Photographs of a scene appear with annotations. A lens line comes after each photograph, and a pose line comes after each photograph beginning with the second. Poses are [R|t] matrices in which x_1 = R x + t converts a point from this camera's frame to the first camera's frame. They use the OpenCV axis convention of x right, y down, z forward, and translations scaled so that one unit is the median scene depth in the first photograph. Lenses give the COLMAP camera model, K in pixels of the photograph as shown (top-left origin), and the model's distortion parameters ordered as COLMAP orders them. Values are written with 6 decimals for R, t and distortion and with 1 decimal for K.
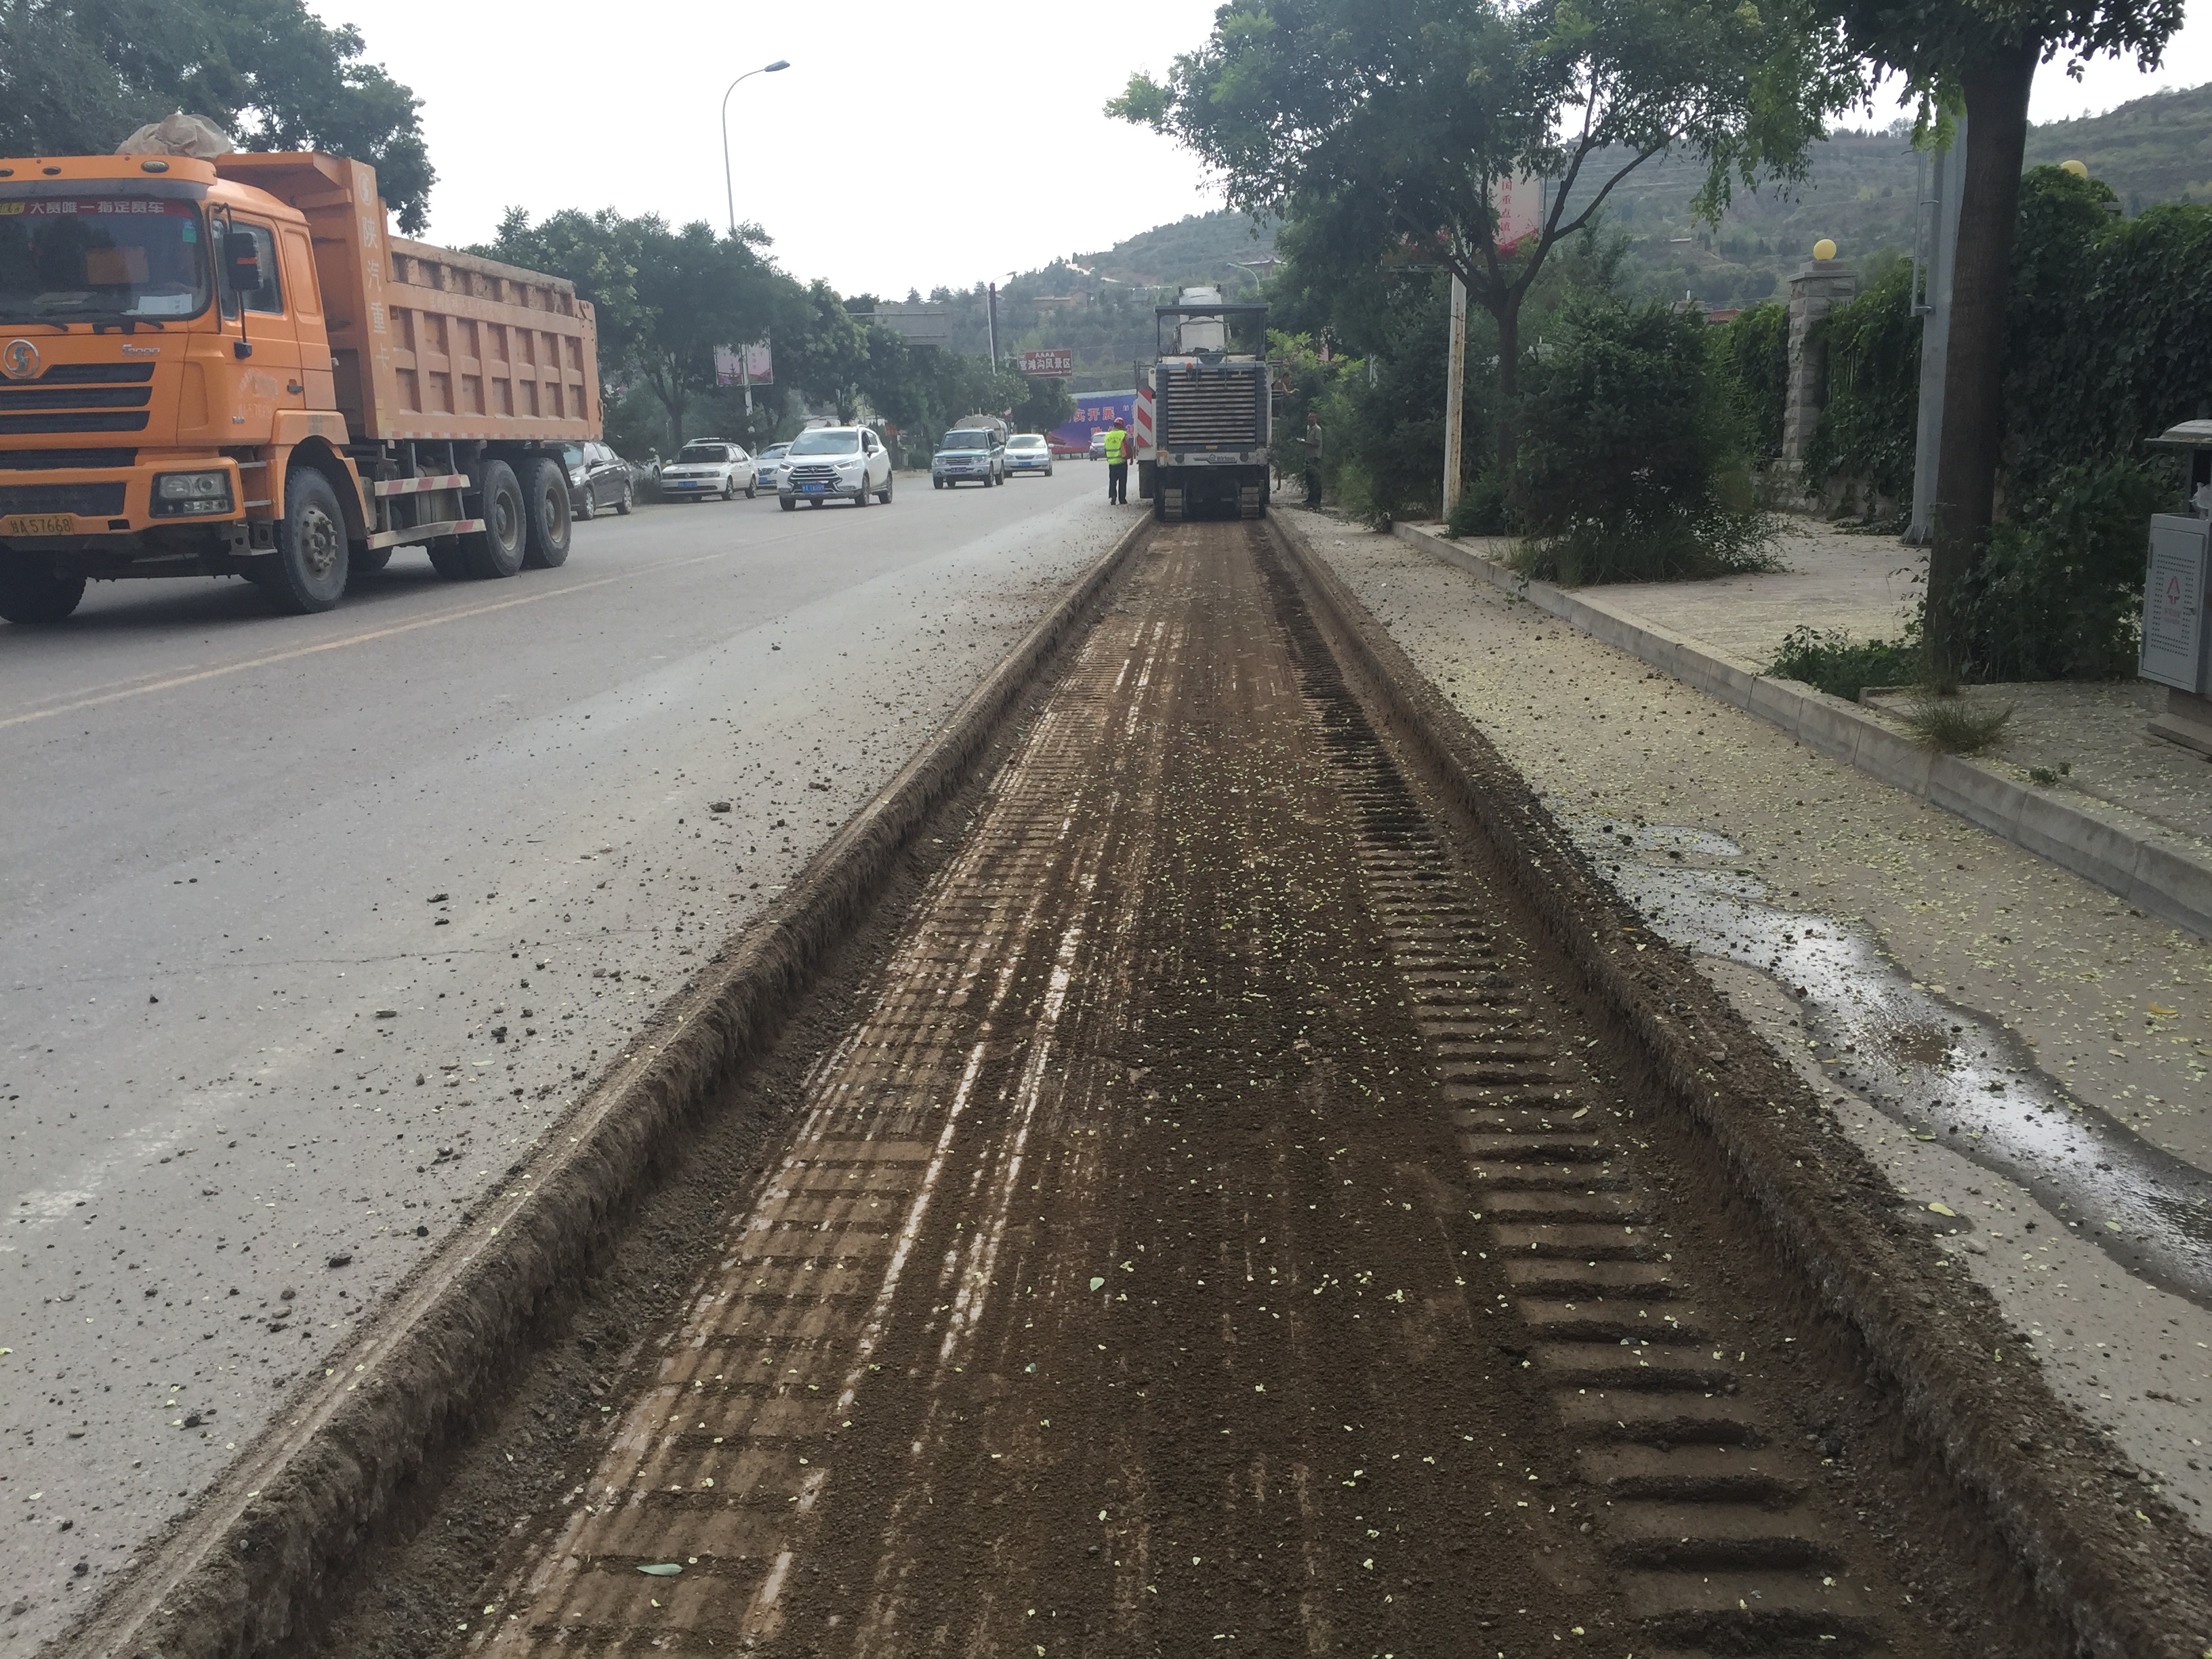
lens RADIAL K [[1897.6, 0, 1037.9], [0, 1897.6, 786.8], [0, 0, 1]] dist [0.078310, -0.100507]
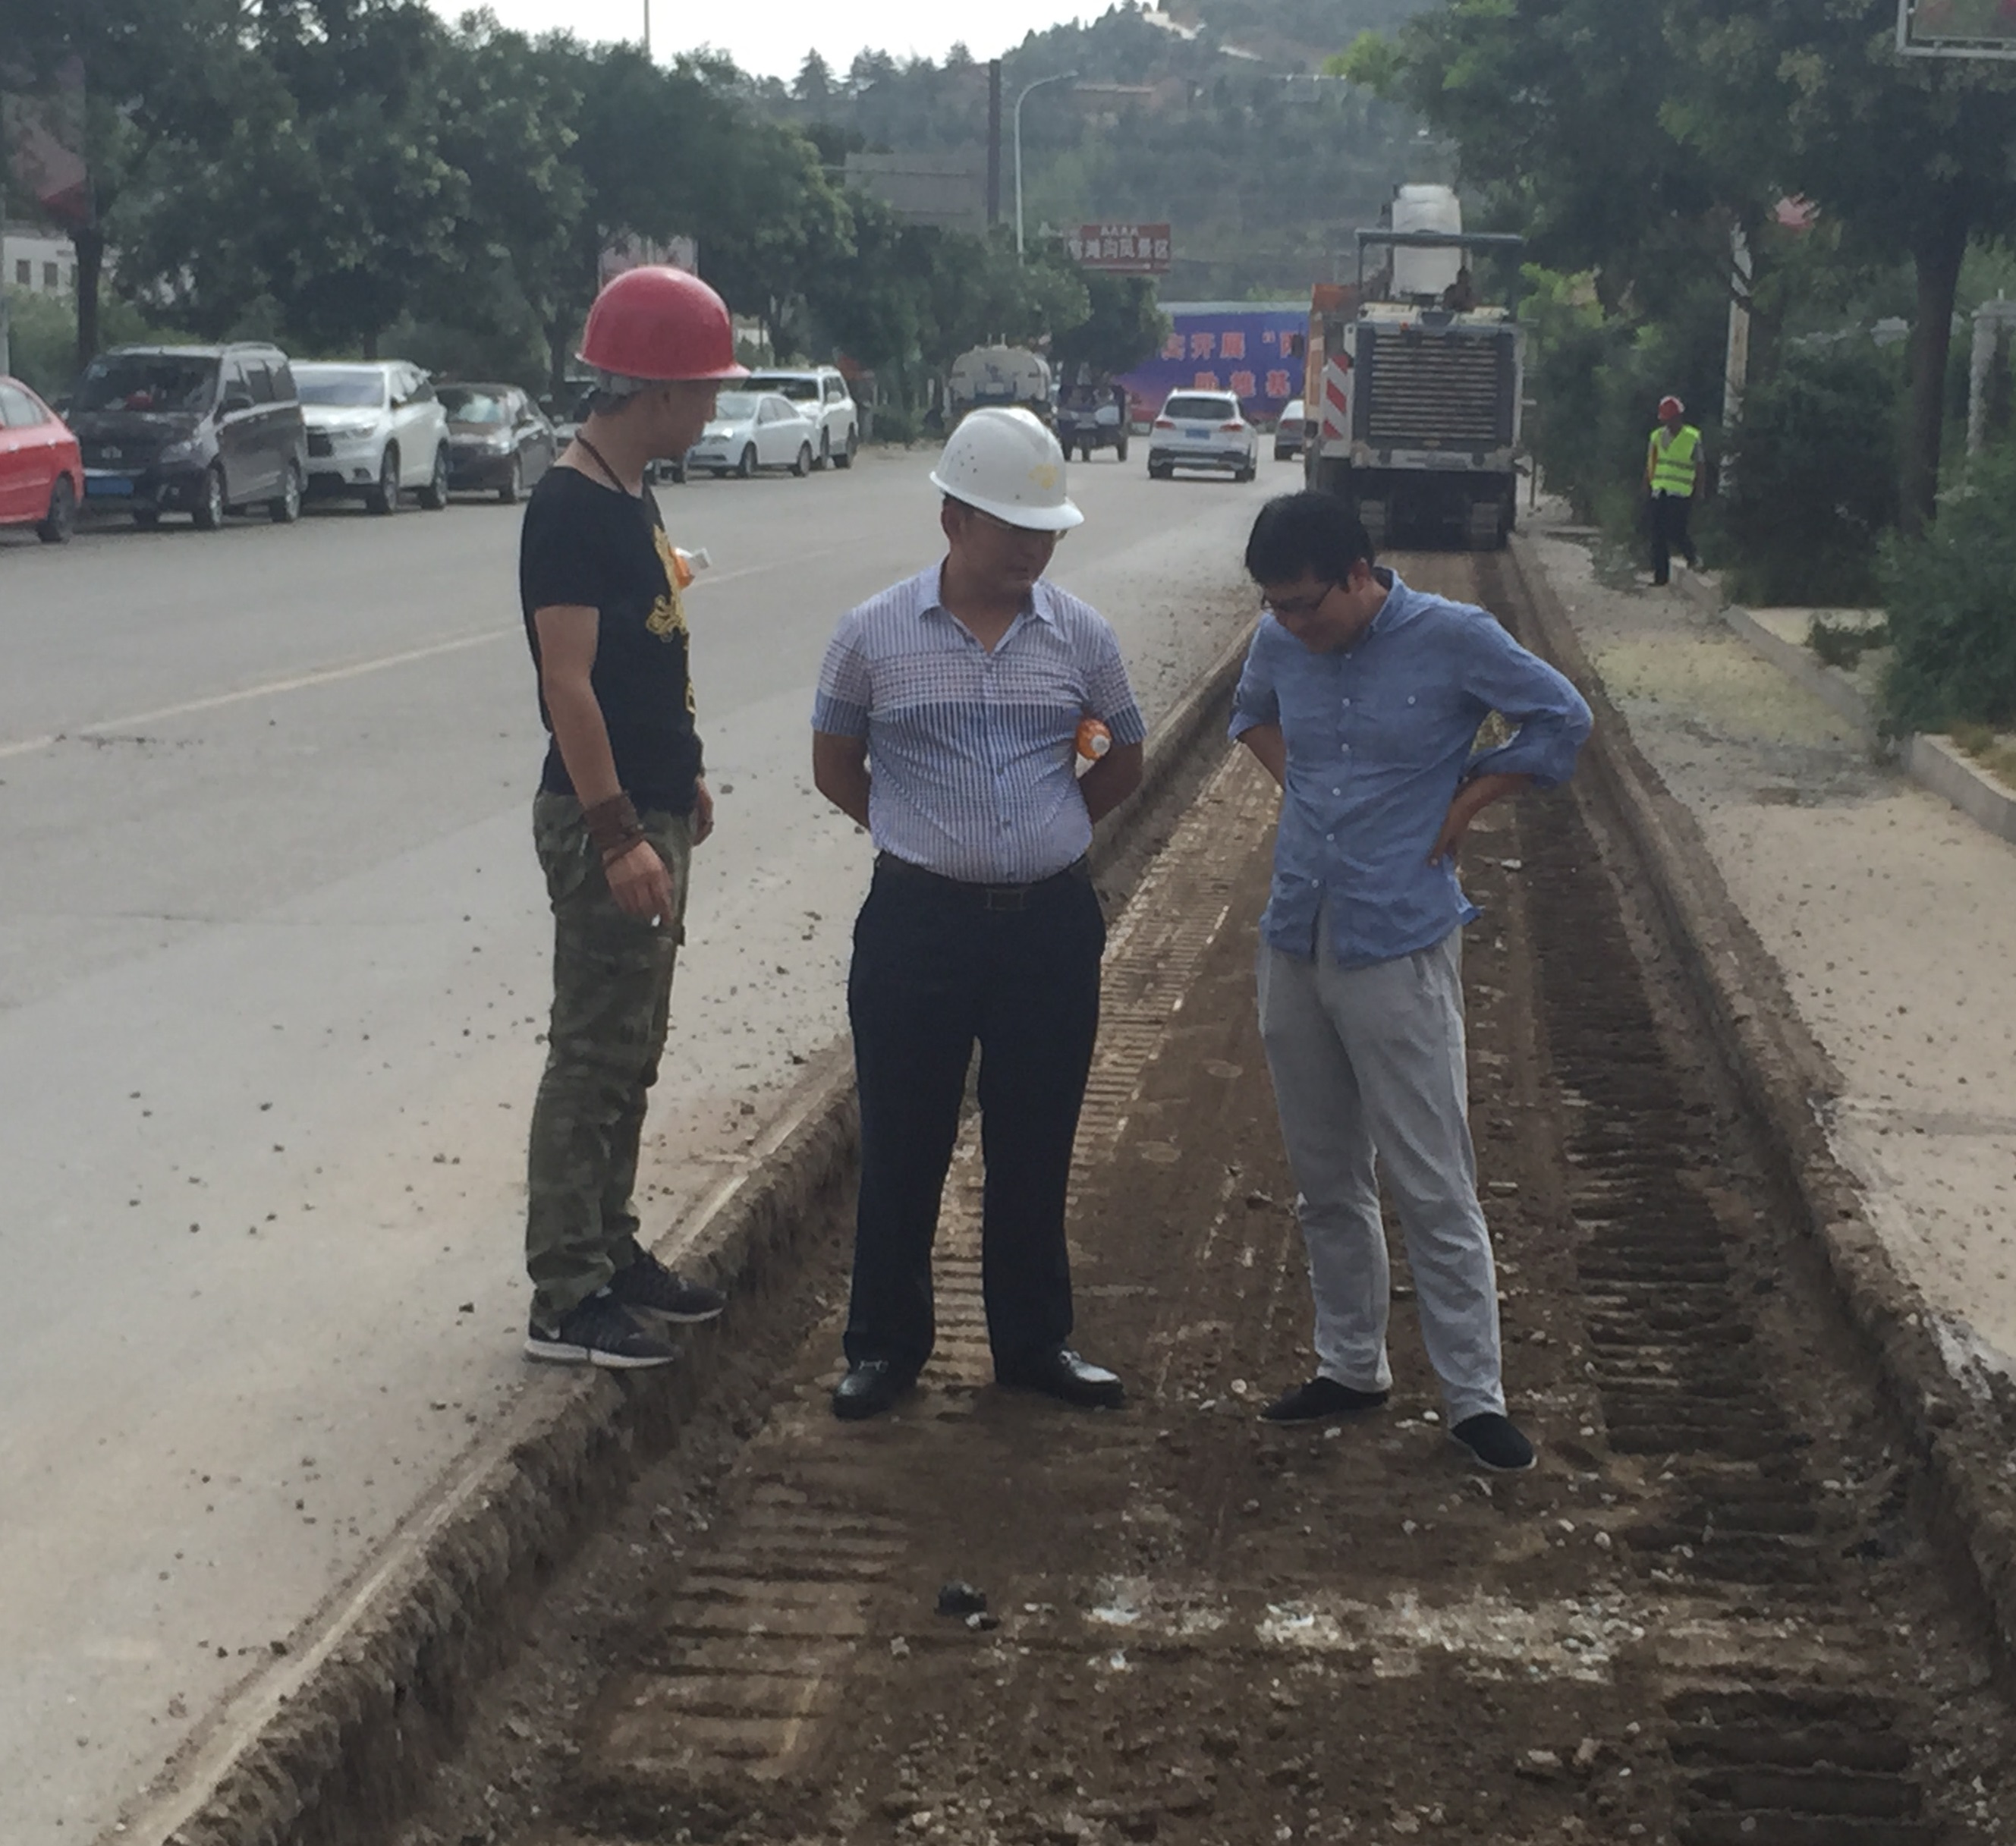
lens RADIAL K [[4168.9, 0, 1009.9], [0, 4168.9, 923.9], [0, 0, 1]] dist [0.063321, 0.000000]
pose [[0.998708, 0.050410, -0.006371, -0.034830], [-0.050672, 0.997392, -0.051402, 0.065599], [0.003764, 0.051659, 0.998658, -0.407656]]
